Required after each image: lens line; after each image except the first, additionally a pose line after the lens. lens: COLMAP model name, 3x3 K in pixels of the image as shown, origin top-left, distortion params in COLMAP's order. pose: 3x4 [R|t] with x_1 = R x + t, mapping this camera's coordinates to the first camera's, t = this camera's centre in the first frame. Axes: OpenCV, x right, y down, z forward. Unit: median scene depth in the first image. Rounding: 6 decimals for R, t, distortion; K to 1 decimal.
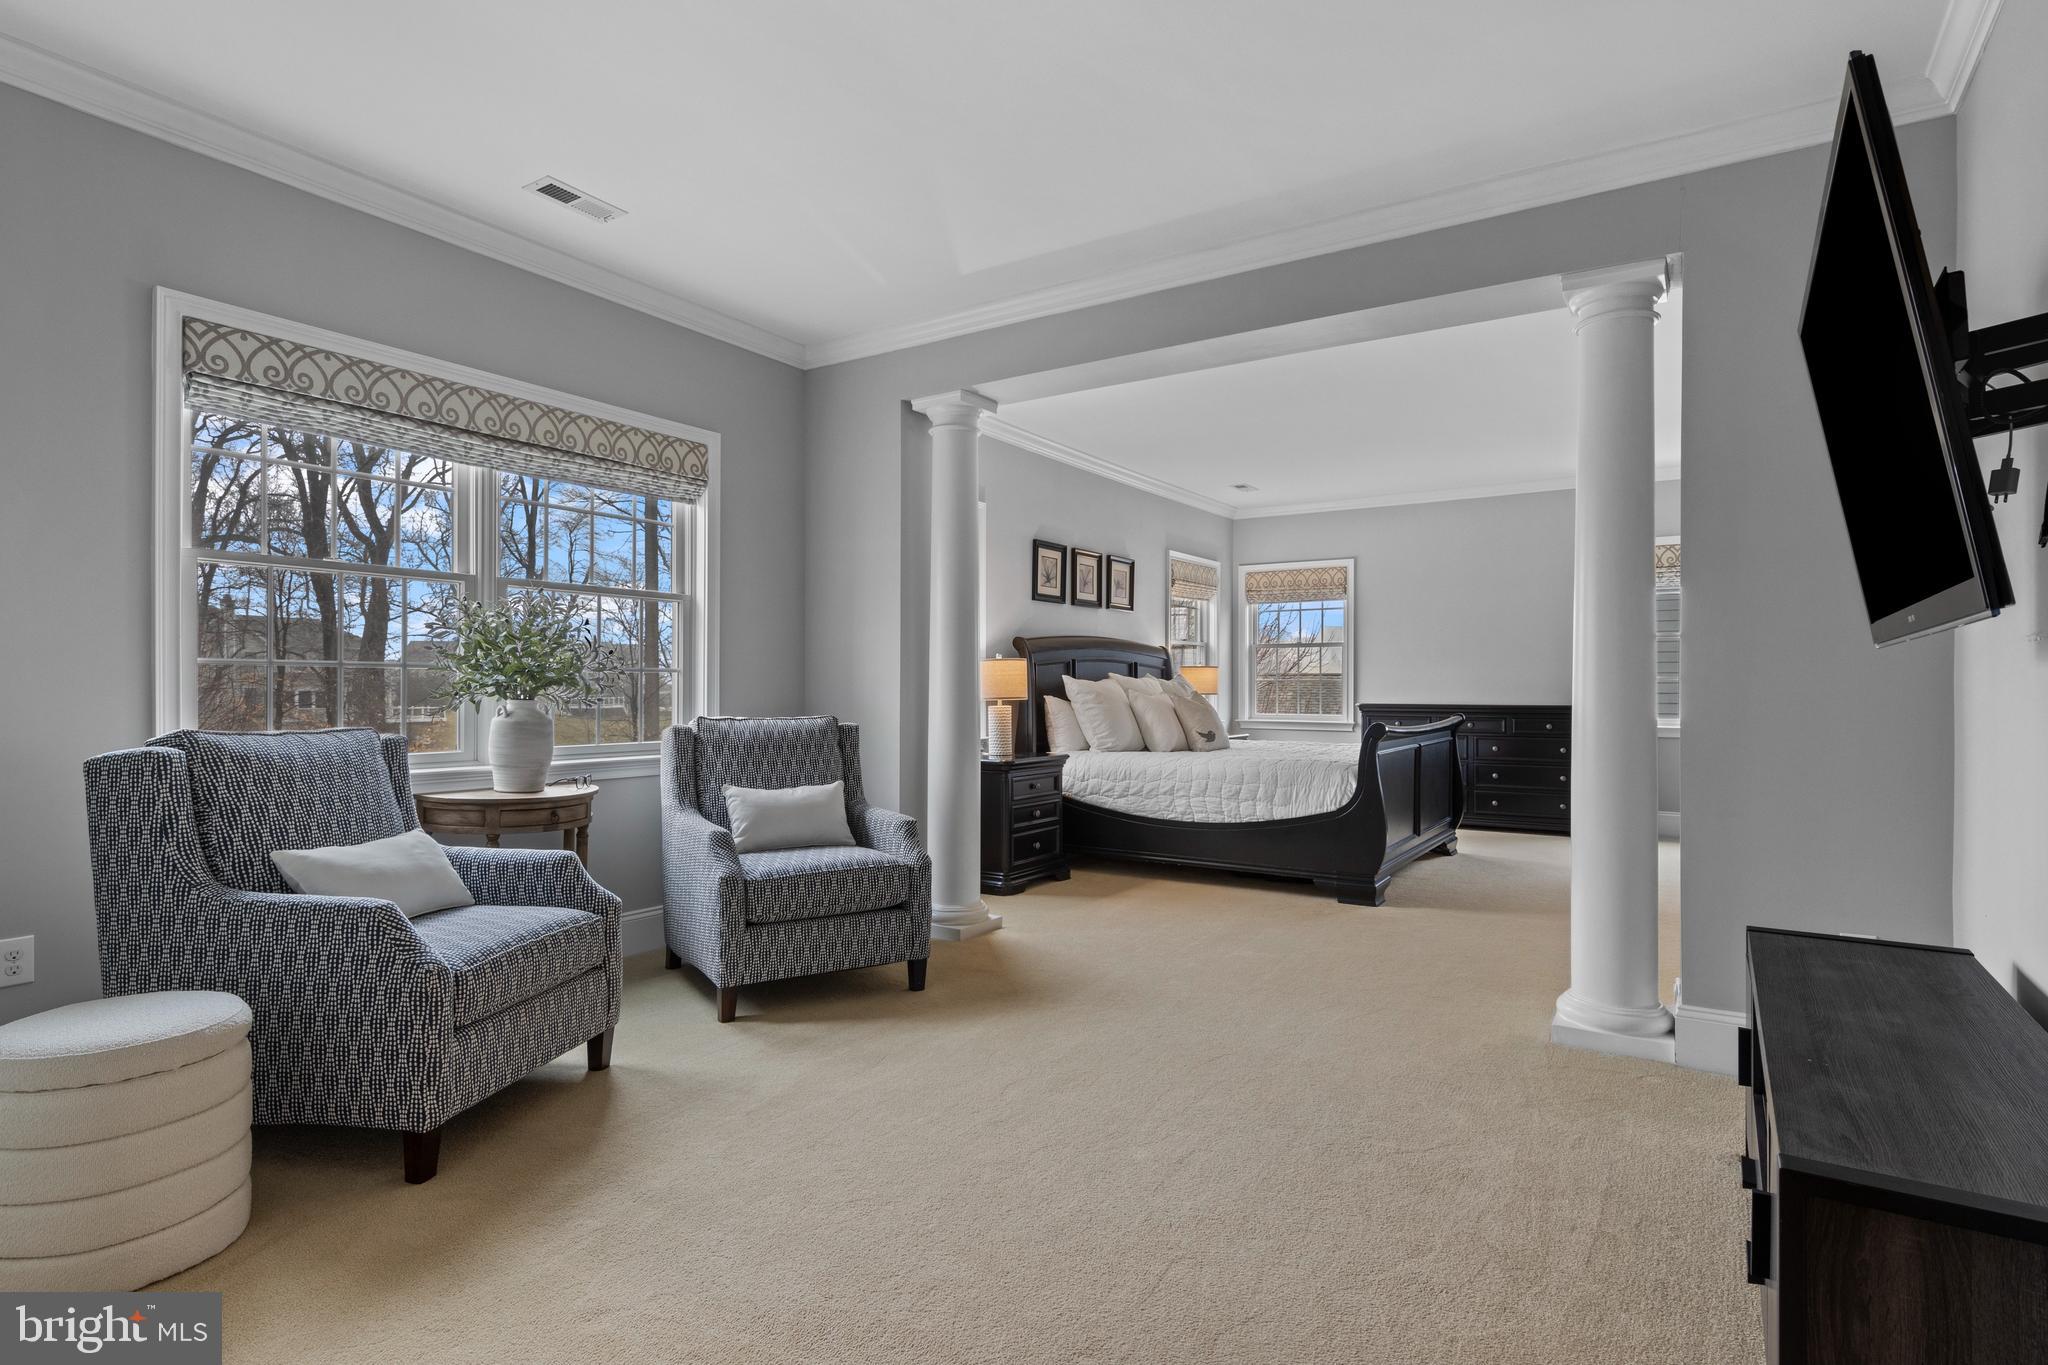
lens RADIAL K [[1047.9, 0, 1023.9], [0, 1047.9, 684.7], [0, 0, 1]] dist [0.010186, -0.001206]
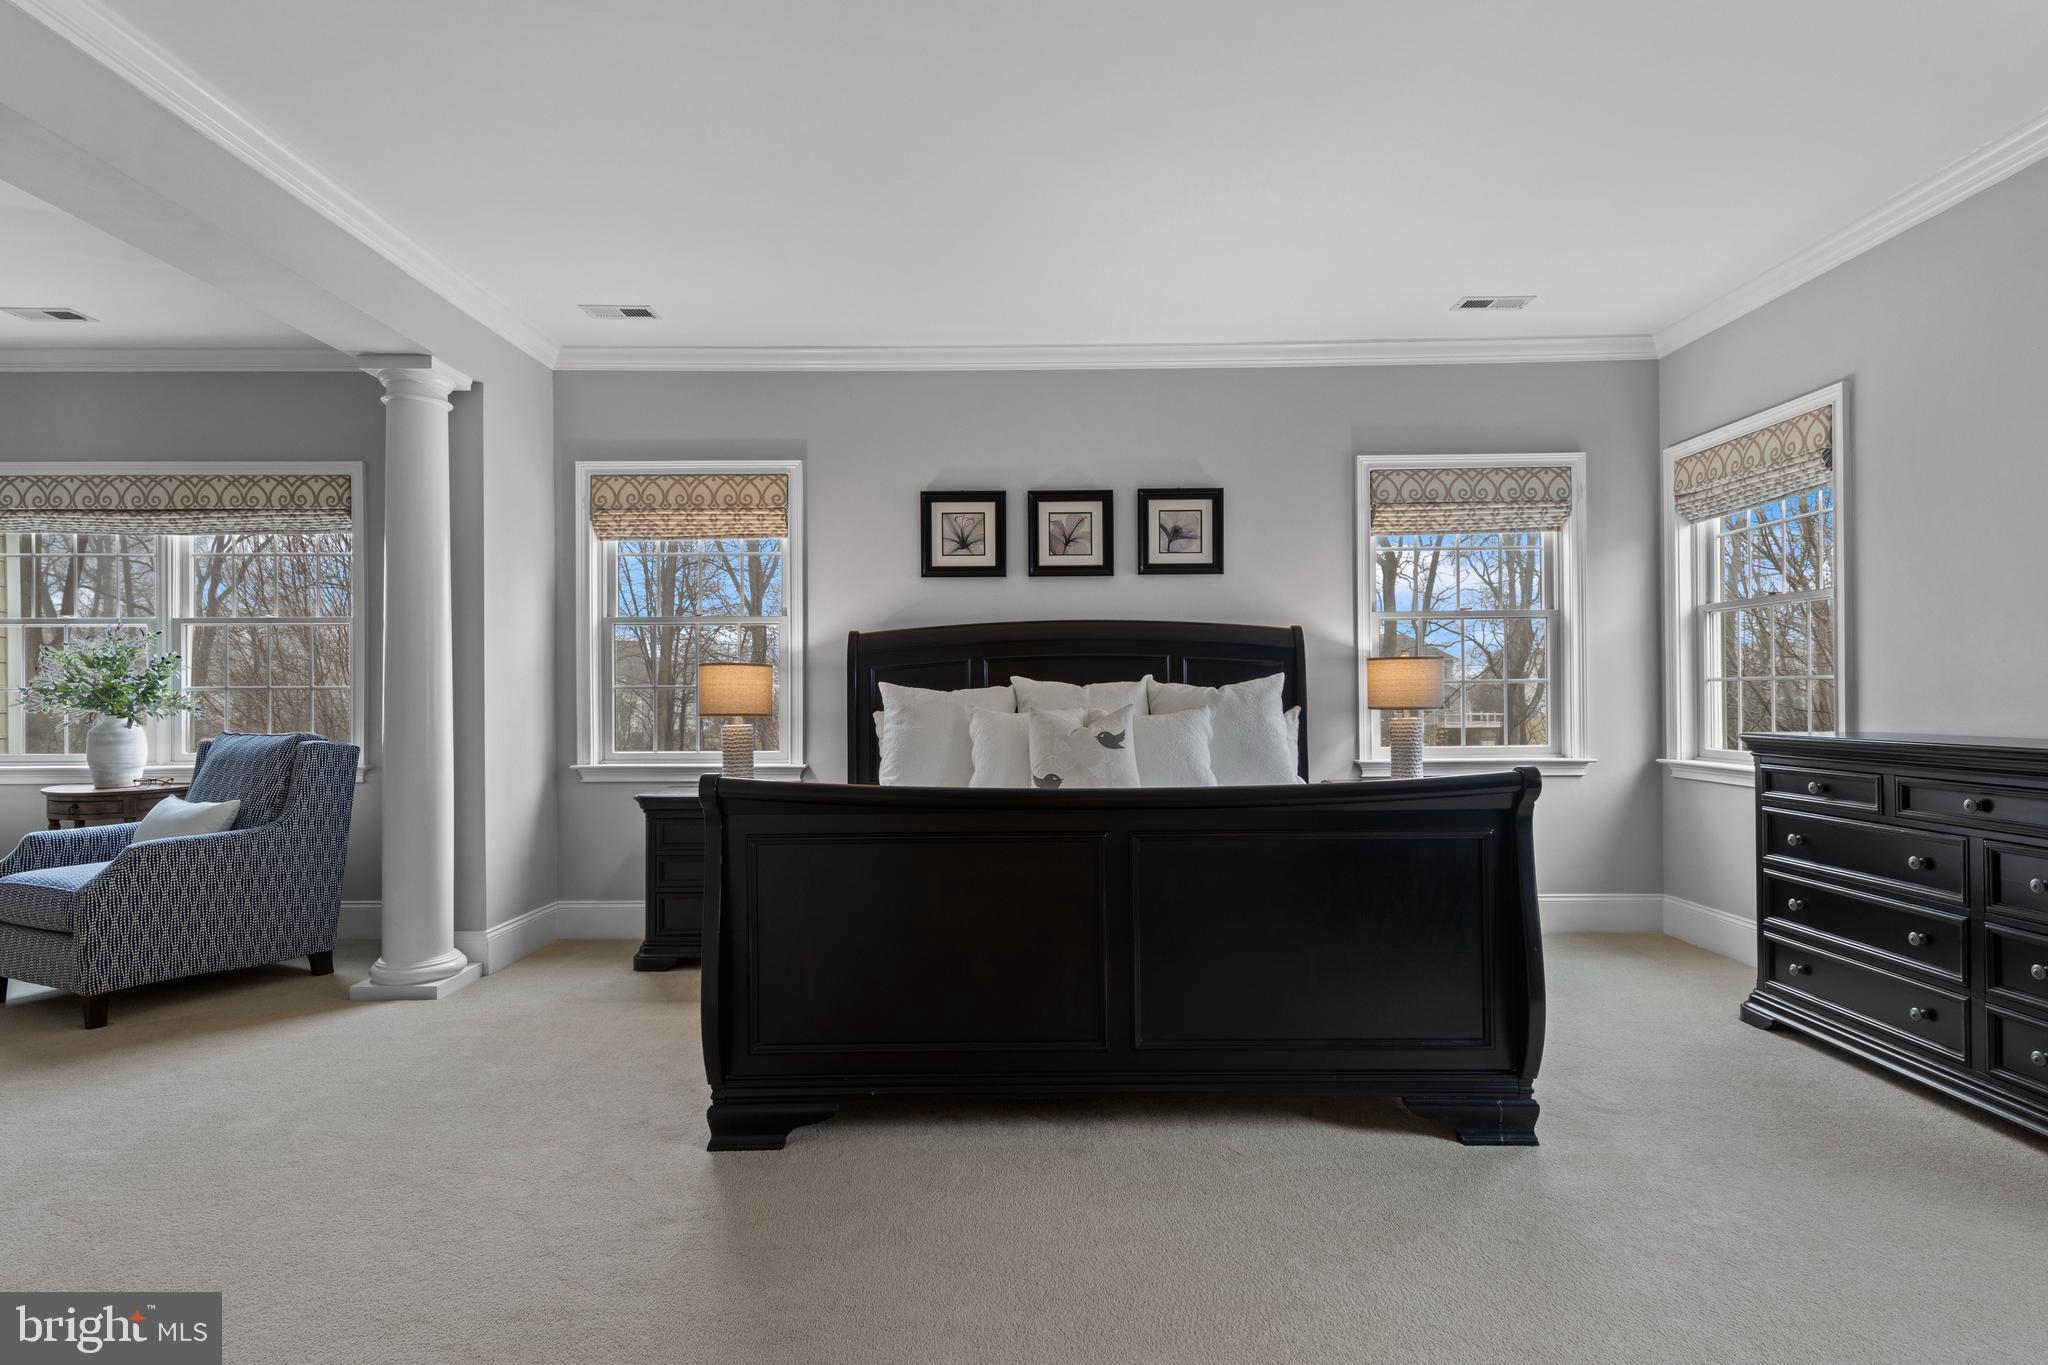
lens RADIAL K [[777.9, 0, 1023.9], [0, 777.9, 691.0], [0, 0, 1]] dist [-0.000318, -0.000040]
pose [[0.547346, -0.015261, -0.836767, 0.490193], [0.008799, 0.999883, -0.012480, 0.004749], [0.836860, -0.000532, 0.547417, 0.763358]]
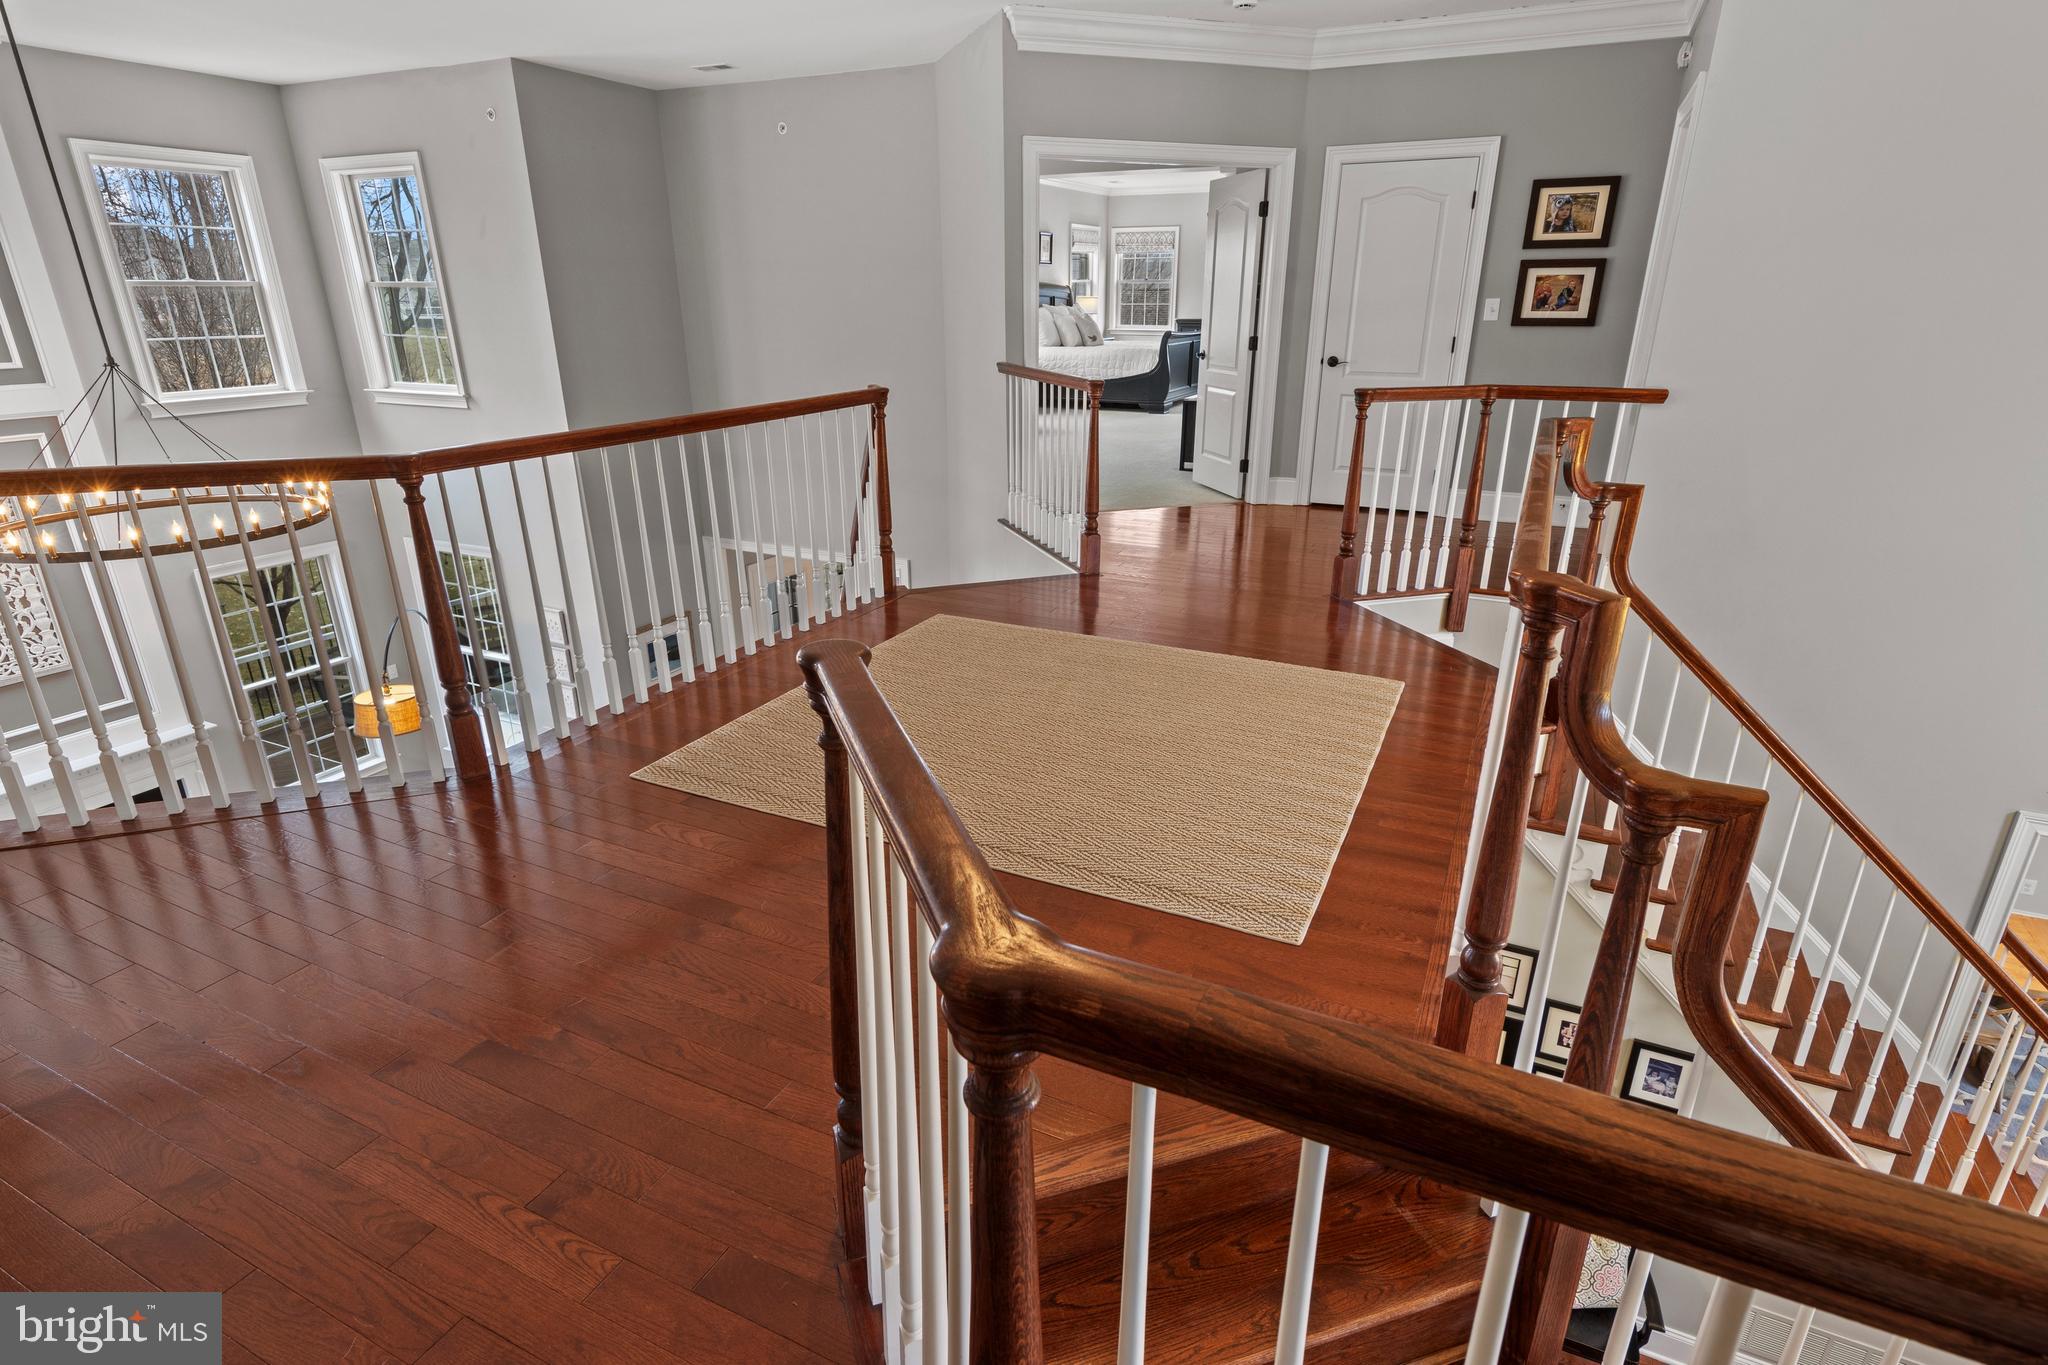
lens RADIAL K [[1047.9, 0, 1027.4], [0, 1047.9, 679.0], [0, 0, 1]] dist [0.010186, -0.001206]
pose [[0.992048, -0.042559, 0.118450, -0.206107], [-0.001629, 0.936677, 0.350192, -0.041231], [-0.125853, -0.347600, 0.929158, -1.033920]]
